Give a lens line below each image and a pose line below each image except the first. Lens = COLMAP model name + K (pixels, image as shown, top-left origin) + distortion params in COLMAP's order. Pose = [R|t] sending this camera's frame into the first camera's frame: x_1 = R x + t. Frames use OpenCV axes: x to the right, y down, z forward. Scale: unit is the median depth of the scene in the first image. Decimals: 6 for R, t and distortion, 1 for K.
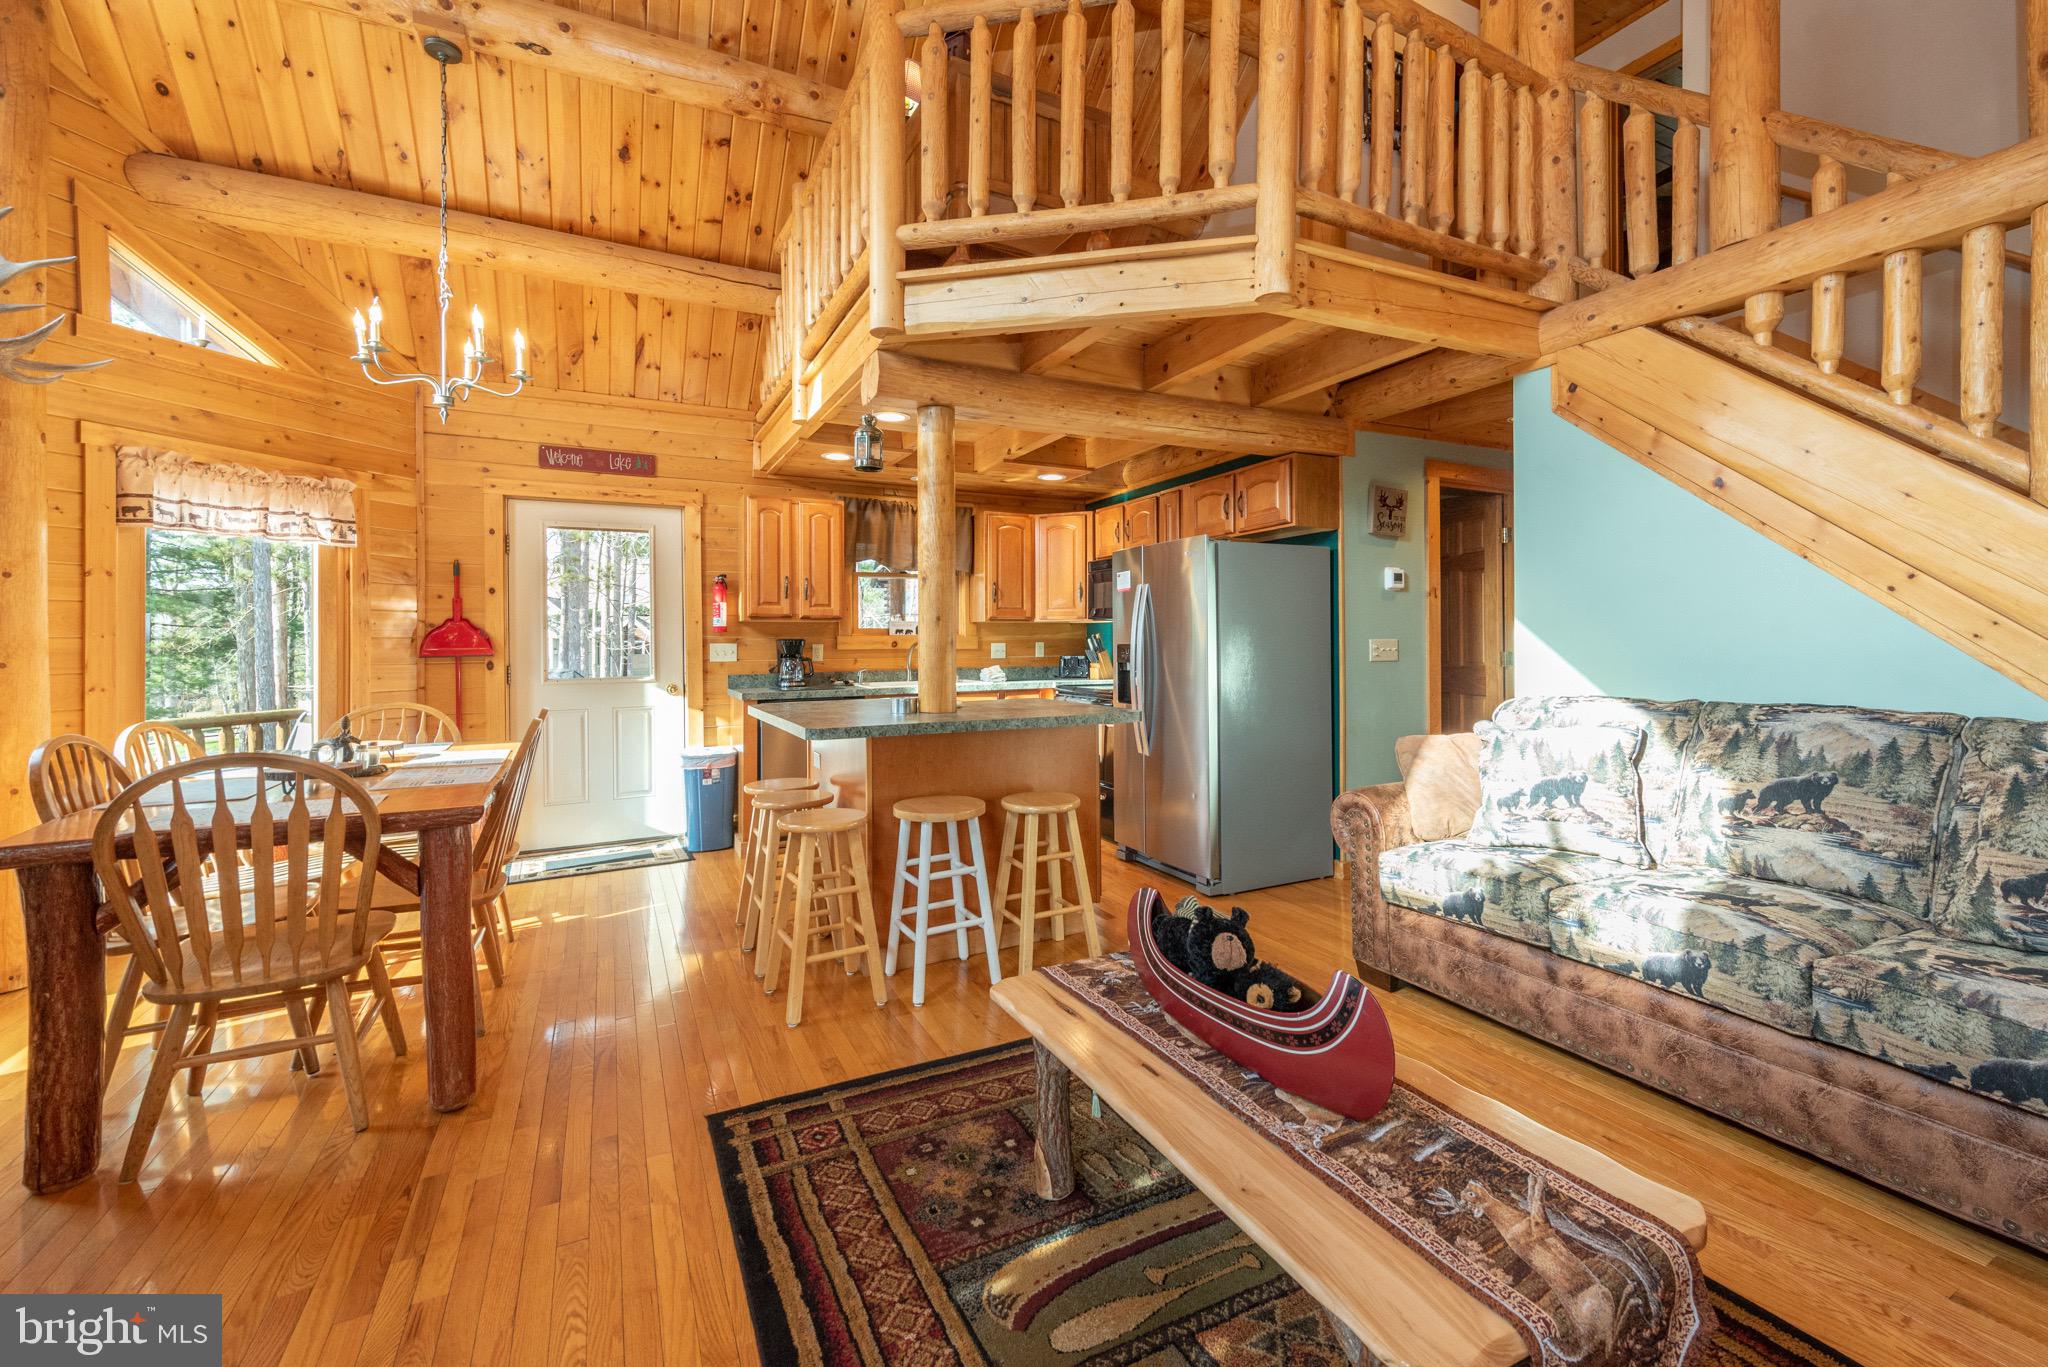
lens RADIAL K [[811.3, 0, 1032.2], [0, 811.3, 643.6], [0, 0, 1]] dist [-0.002345, -0.000252]
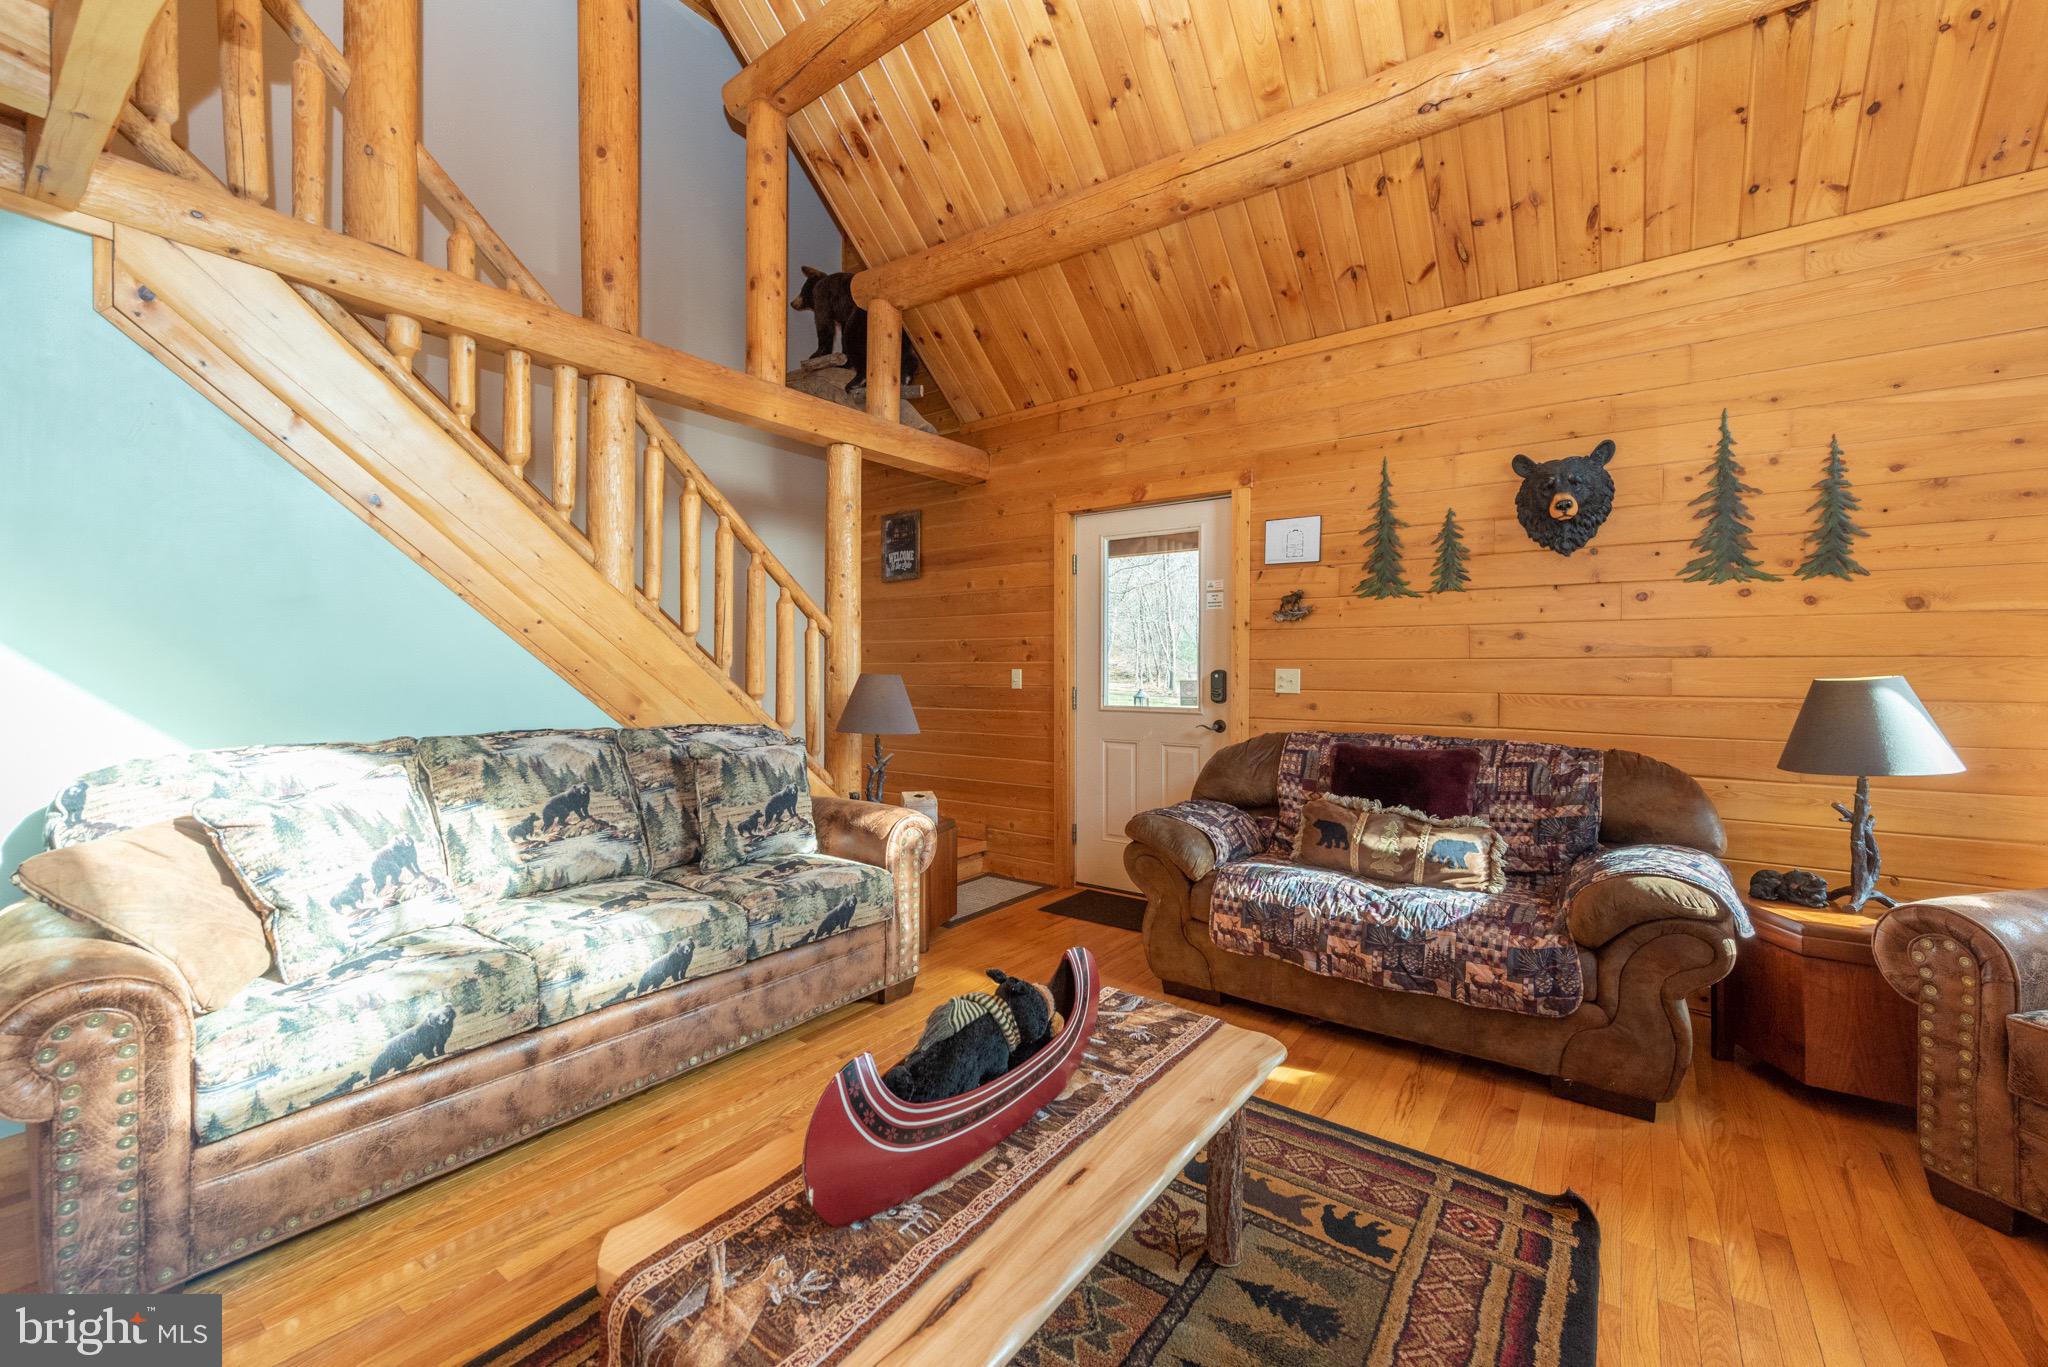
lens RADIAL K [[814.4, 0, 1036.3], [0, 814.4, 680.5], [0, 0, 1]] dist [0.013685, -0.005071]
pose [[-0.447617, -0.002252, 0.894223, -0.467568], [0.001110, 0.999995, 0.003074, 0.004380], [-0.894225, 0.002369, -0.447612, 1.110337]]
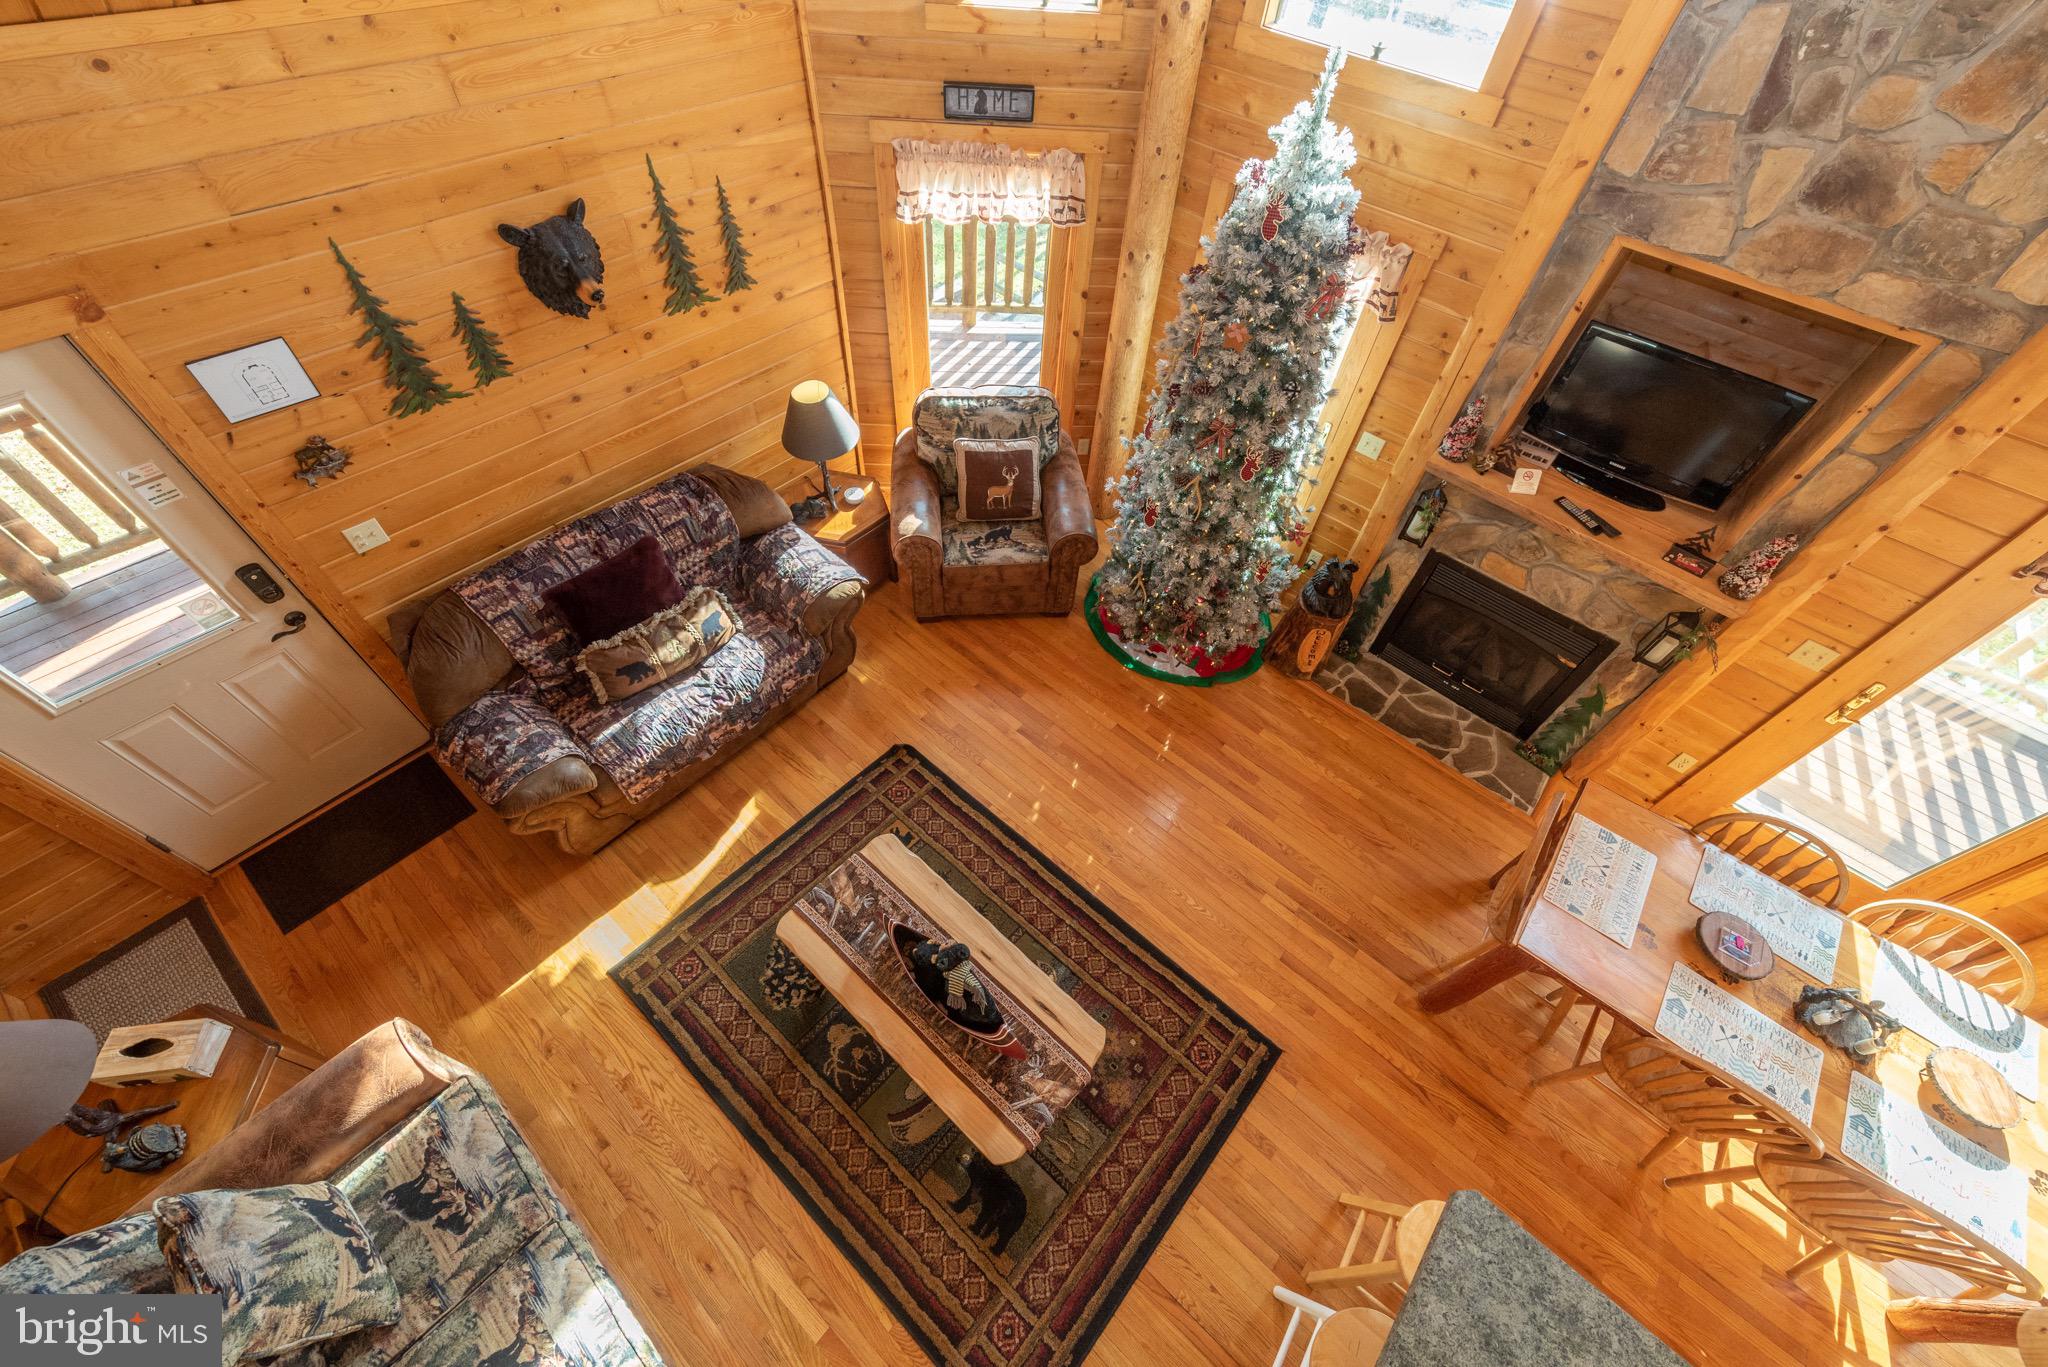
lens RADIAL K [[814.4, 0, 1036.3], [0, 814.4, 680.5], [0, 0, 1]] dist [0.013685, -0.005071]
pose [[-0.923516, 0.260069, -0.281927, 0.336652], [-0.069392, 0.609612, 0.789657, -1.206137], [0.377231, 0.748824, -0.544940, 1.293270]]
